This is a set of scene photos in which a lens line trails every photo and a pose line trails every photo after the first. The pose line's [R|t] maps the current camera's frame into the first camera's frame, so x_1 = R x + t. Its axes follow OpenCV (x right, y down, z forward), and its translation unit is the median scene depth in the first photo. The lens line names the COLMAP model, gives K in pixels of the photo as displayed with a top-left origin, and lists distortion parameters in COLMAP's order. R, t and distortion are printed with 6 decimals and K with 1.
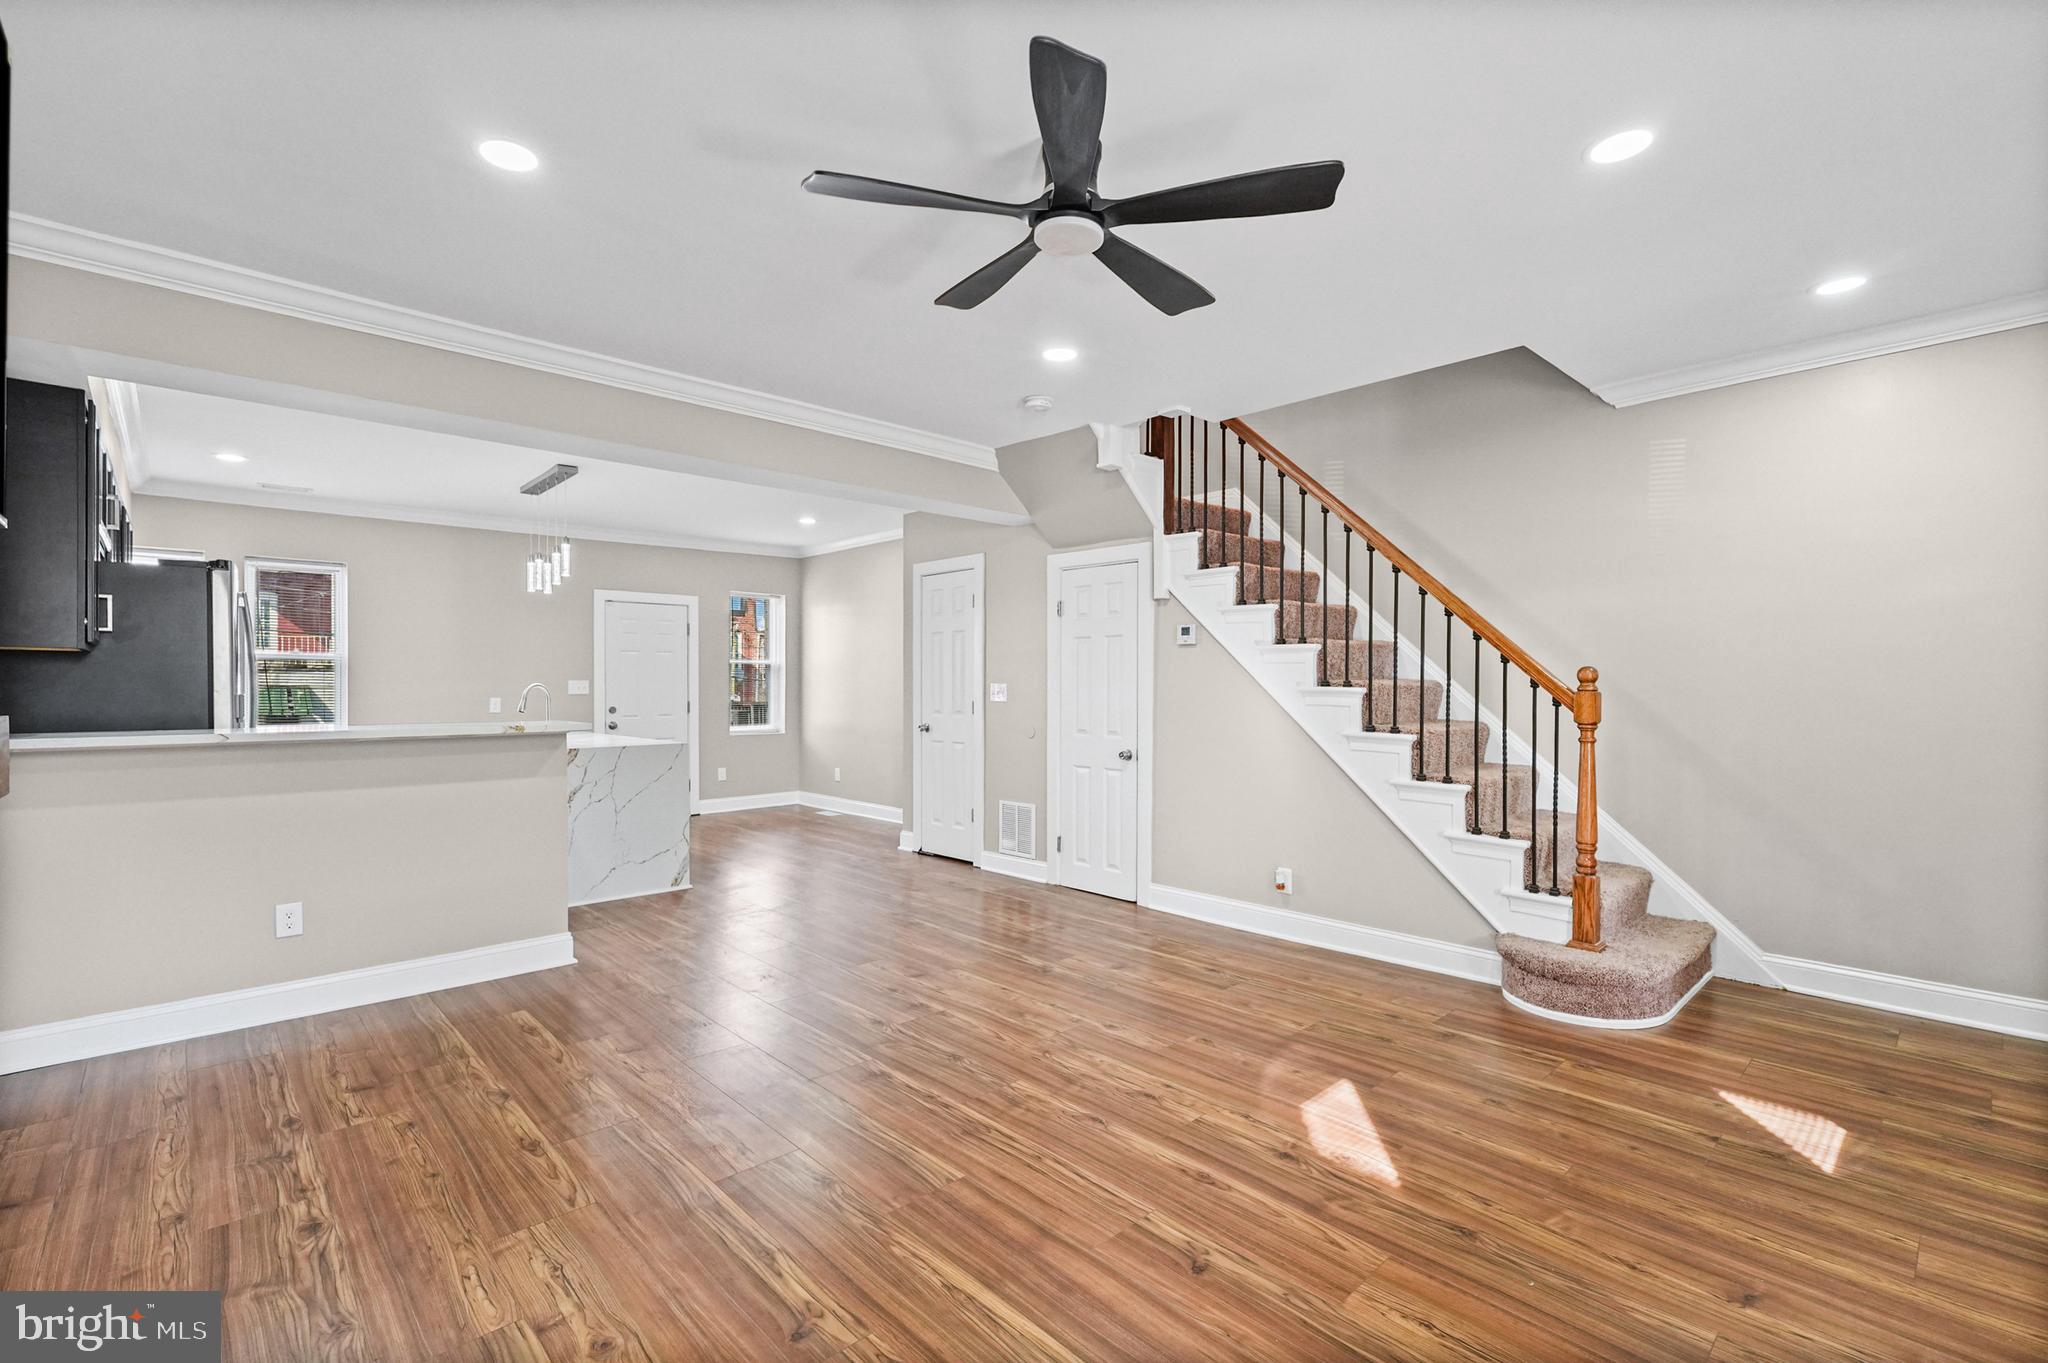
lens RADIAL K [[924.8, 0, 1024.4], [0, 924.8, 676.6], [0, 0, 1]] dist [-0.002622, 0.001327]
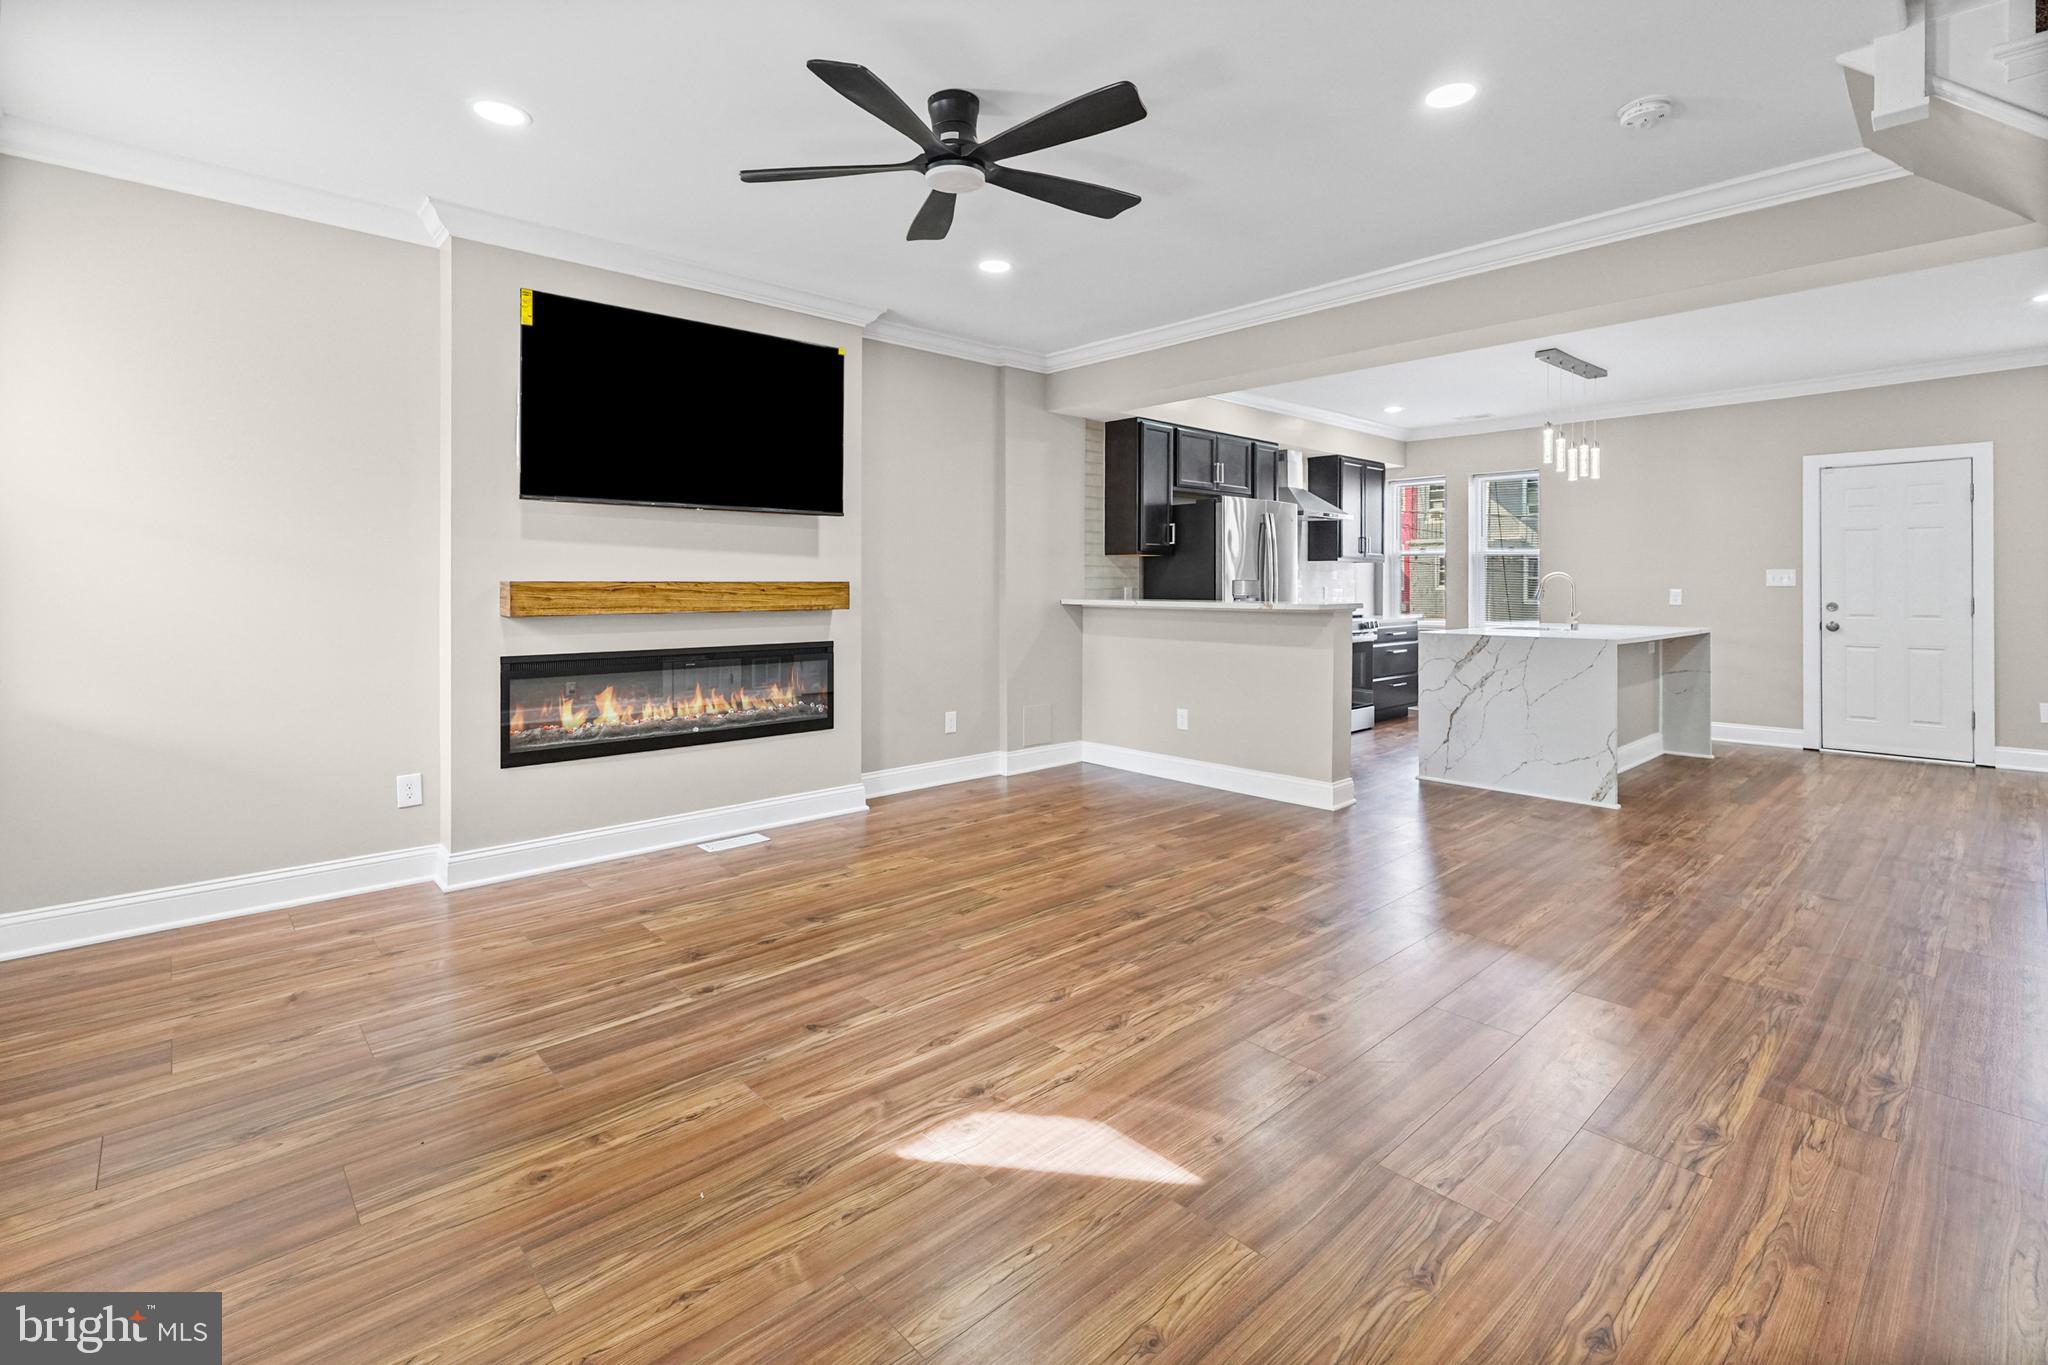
lens RADIAL K [[924.8, 0, 1020.6], [0, 924.8, 584.2], [0, 0, 1]] dist [-0.002622, 0.001327]
pose [[-0.015143, 0.002629, -0.999882, 1.055422], [0.009641, 0.999950, 0.002484, 0.026349], [0.999839, -0.009602, -0.015168, 0.957491]]
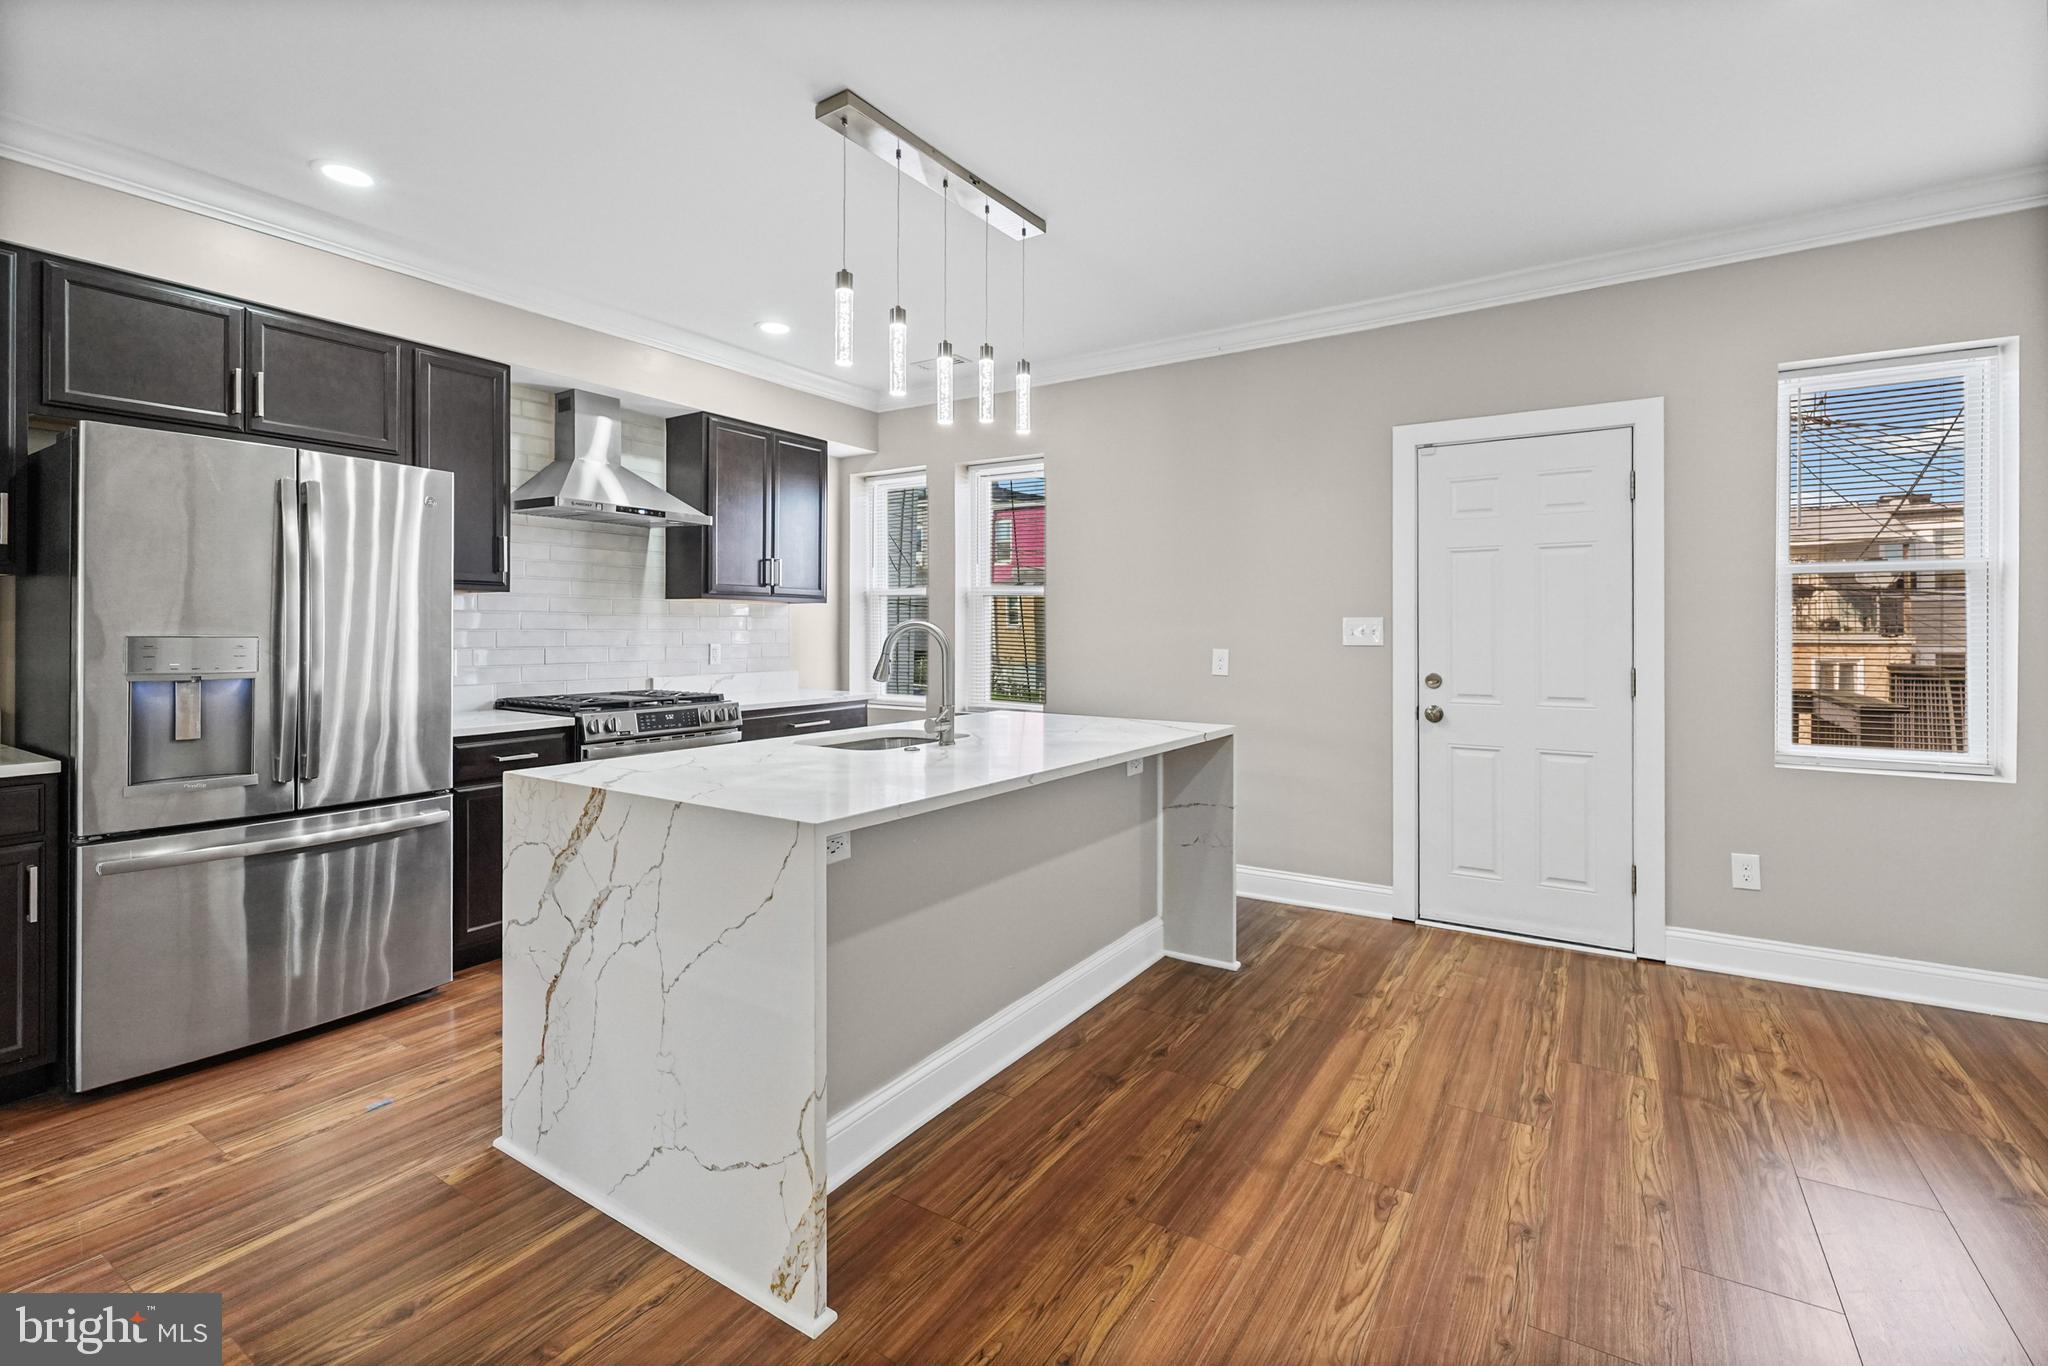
lens RADIAL K [[924.8, 0, 1006.9], [0, 924.8, 634.8], [0, 0, 1]] dist [-0.002622, 0.001327]
pose [[0.236286, 0.005239, -0.971669, -0.145449], [0.007164, 0.999949, 0.007134, 0.026563], [0.971657, -0.008647, 0.236237, 2.051503]]
